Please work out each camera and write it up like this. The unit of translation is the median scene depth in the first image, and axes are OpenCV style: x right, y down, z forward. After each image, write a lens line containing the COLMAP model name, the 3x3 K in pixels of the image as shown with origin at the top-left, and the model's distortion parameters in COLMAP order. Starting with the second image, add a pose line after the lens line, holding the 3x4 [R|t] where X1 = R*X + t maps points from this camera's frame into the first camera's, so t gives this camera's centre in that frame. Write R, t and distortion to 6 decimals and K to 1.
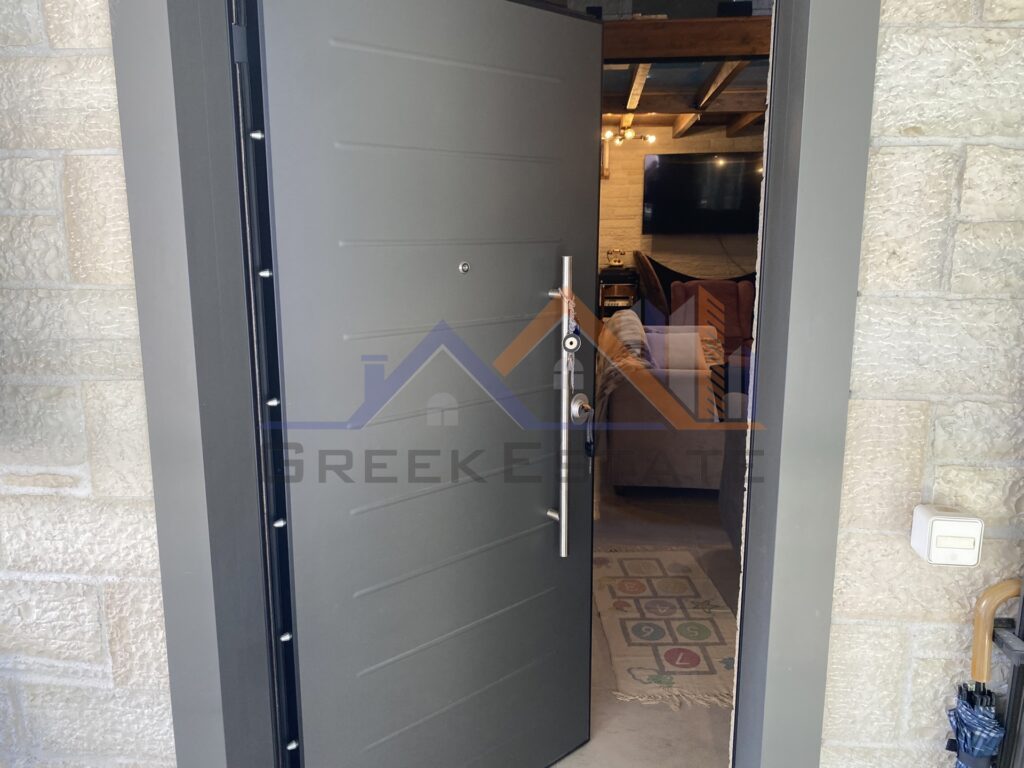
lens RADIAL K [[774.7, 0, 506.5], [0, 774.7, 348.8], [0, 0, 1]] dist [0.047272, -0.061923]
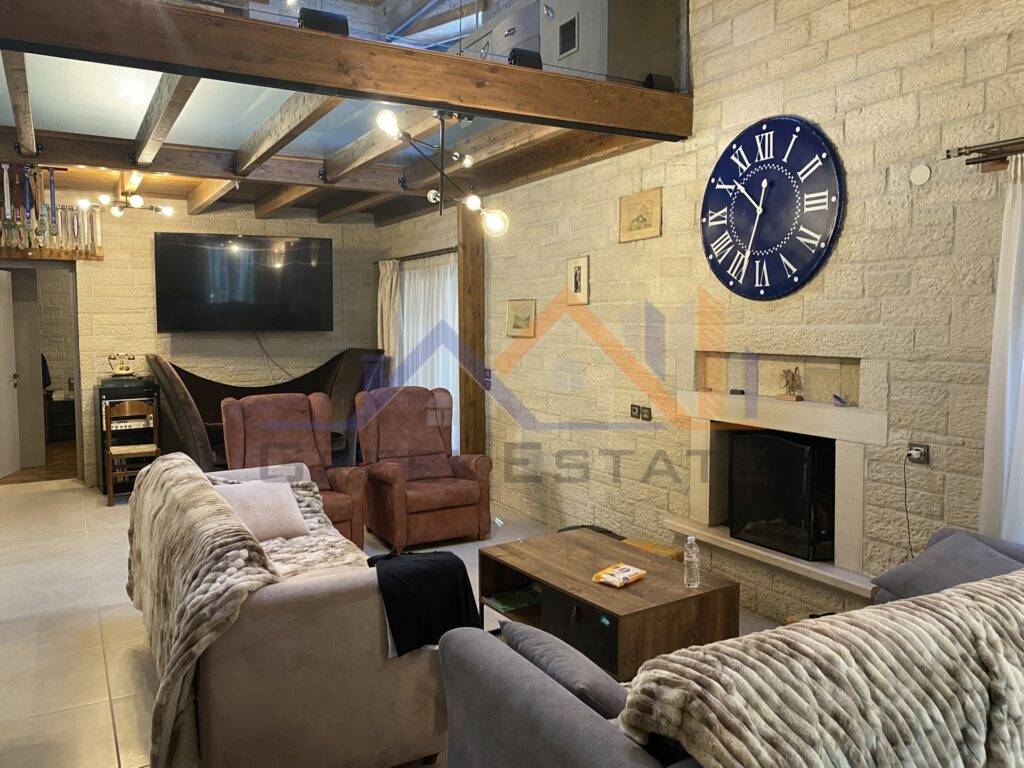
lens RADIAL K [[774.7, 0, 499.8], [0, 774.7, 373.4], [0, 0, 1]] dist [0.047272, -0.061923]
pose [[0.812923, -0.043546, 0.580740, -0.000135], [0.093274, 0.994063, -0.056027, -0.033138], [-0.574853, 0.099714, 0.812159, 0.184610]]
